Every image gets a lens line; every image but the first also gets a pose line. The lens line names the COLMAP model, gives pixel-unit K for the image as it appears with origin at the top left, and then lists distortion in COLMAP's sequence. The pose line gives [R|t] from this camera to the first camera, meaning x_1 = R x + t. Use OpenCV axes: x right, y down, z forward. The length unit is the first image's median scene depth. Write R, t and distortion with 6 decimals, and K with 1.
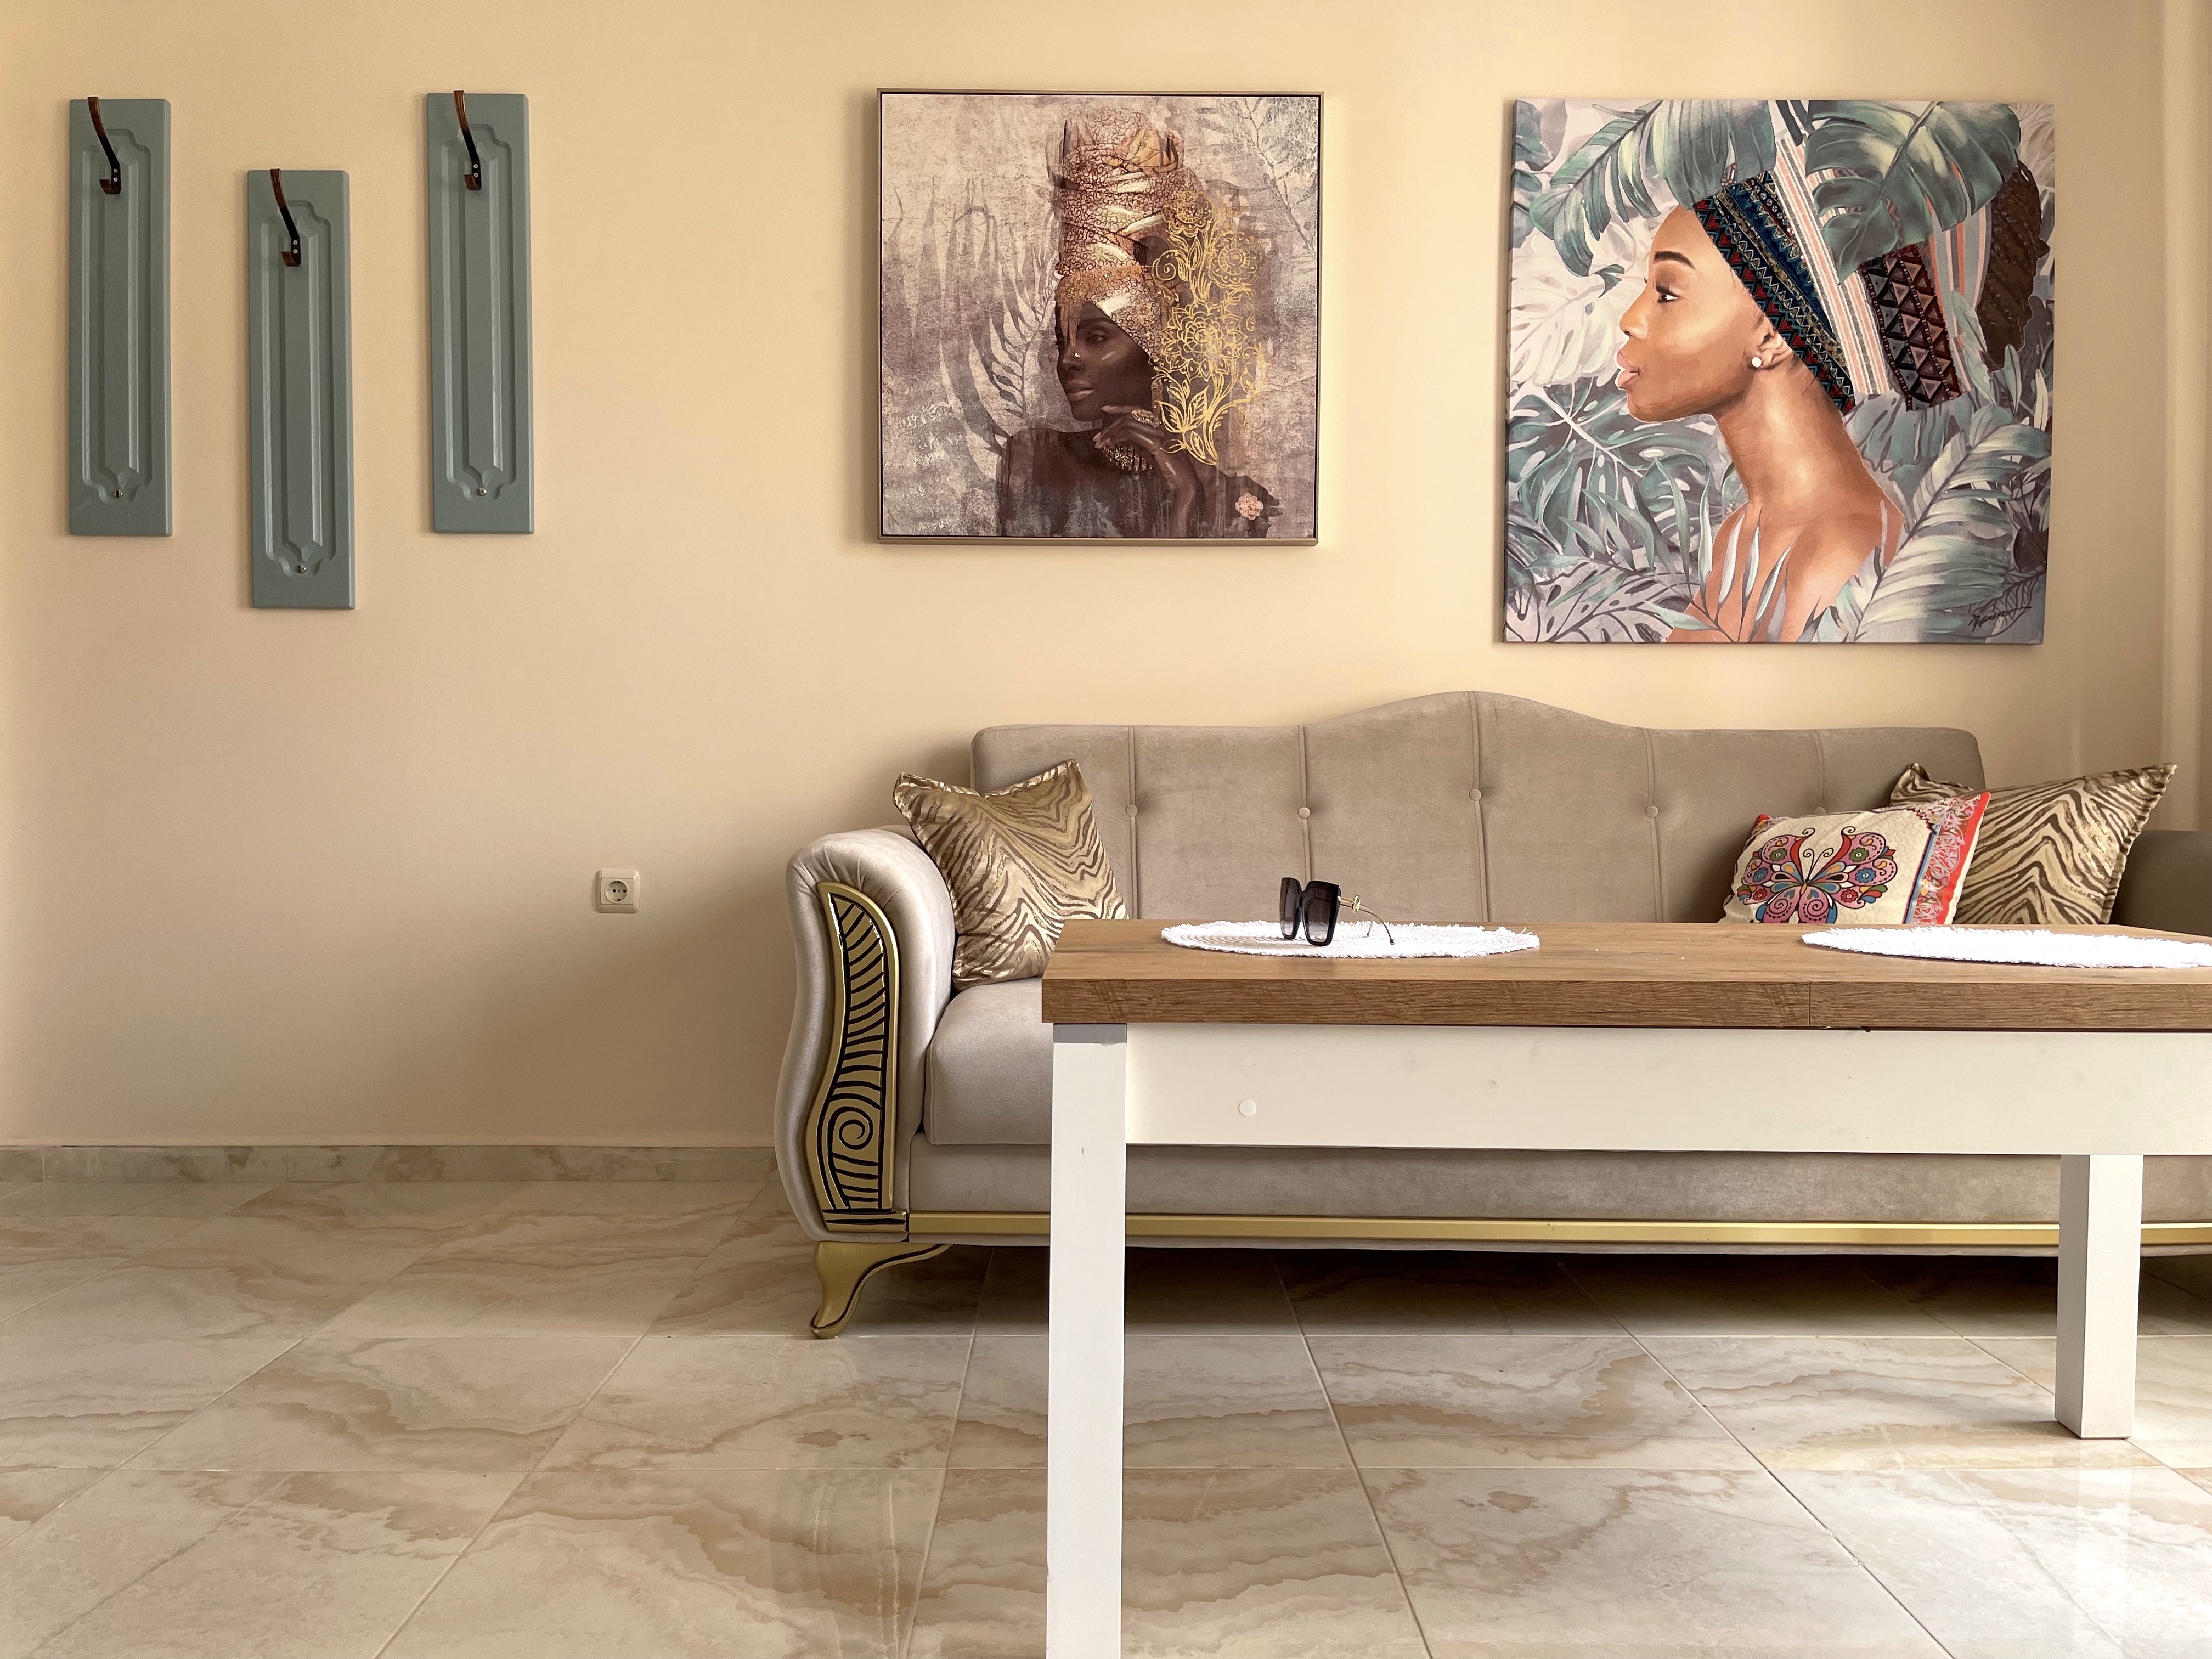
lens RADIAL K [[1684.7, 0, 1118.2], [0, 1684.7, 836.6], [0, 0, 1]] dist [0.049404, -0.045519]
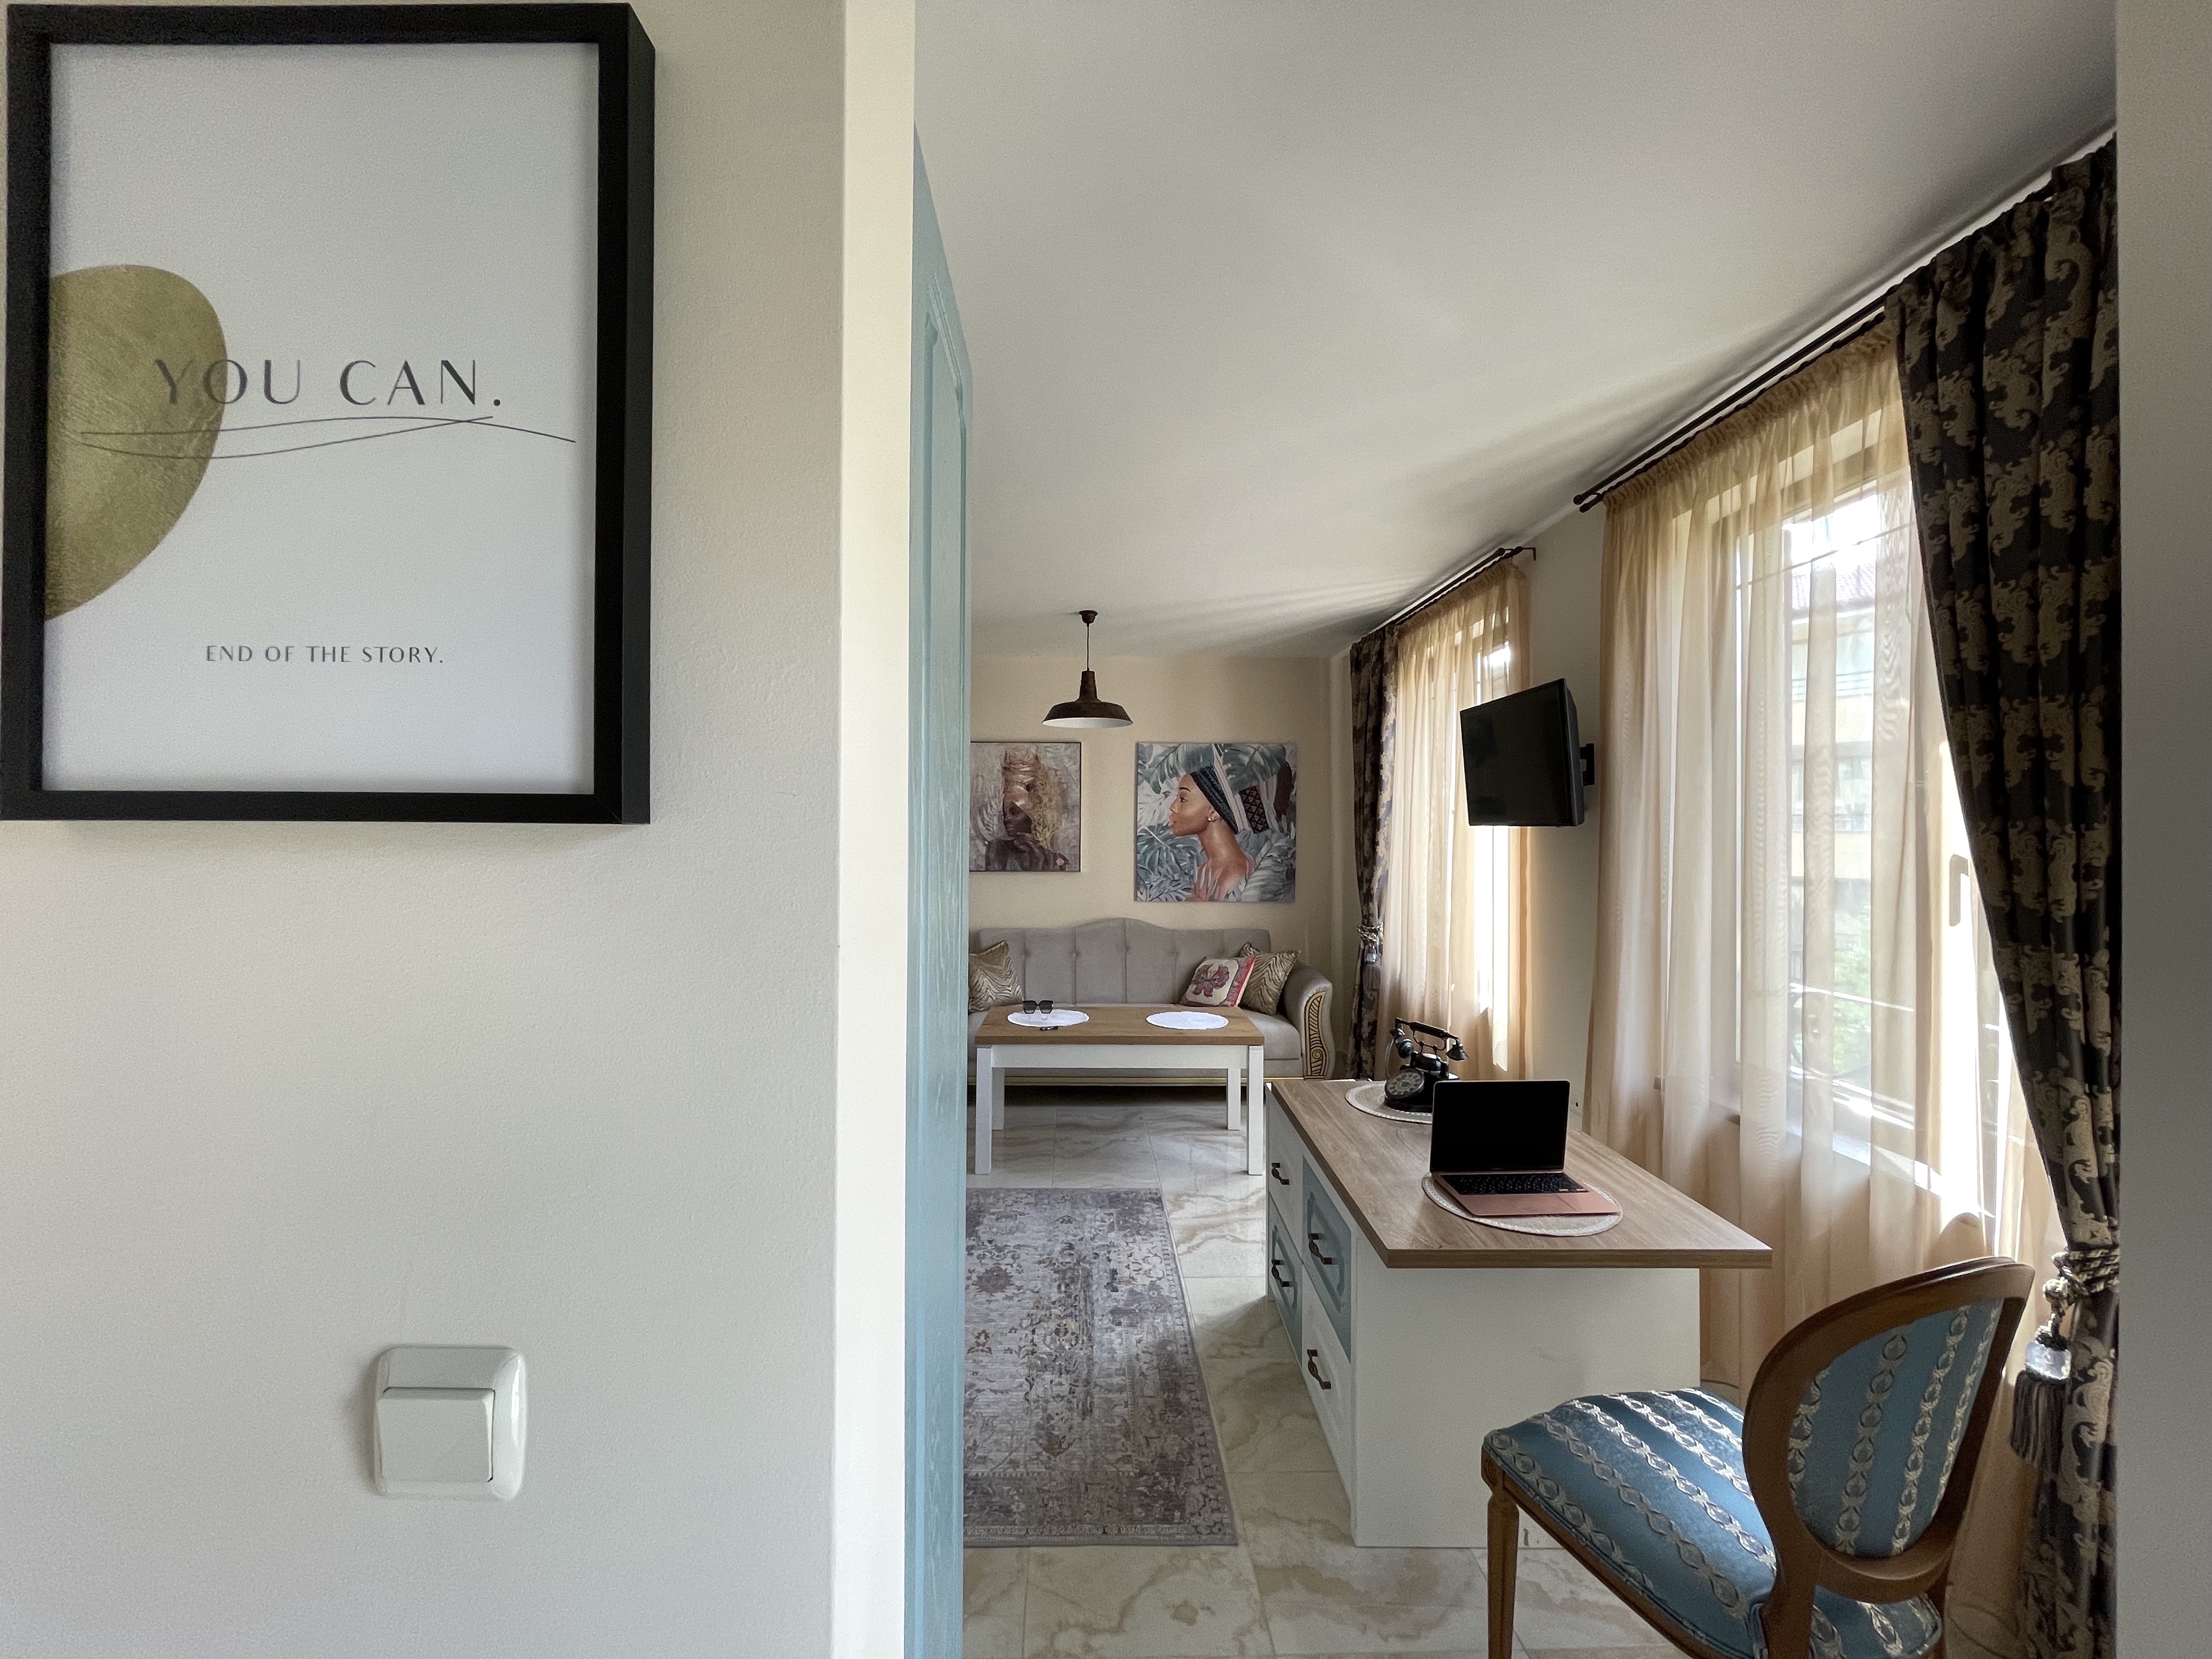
lens RADIAL K [[889.5, 0, 1097.0], [0, 889.5, 825.0], [0, 0, 1]] dist [0.001316, 0.000990]
pose [[0.999921, 0.001694, 0.012433, 0.129425], [-0.001266, 0.999408, -0.034376, -0.208754], [-0.012484, 0.034357, 0.999332, -0.783664]]
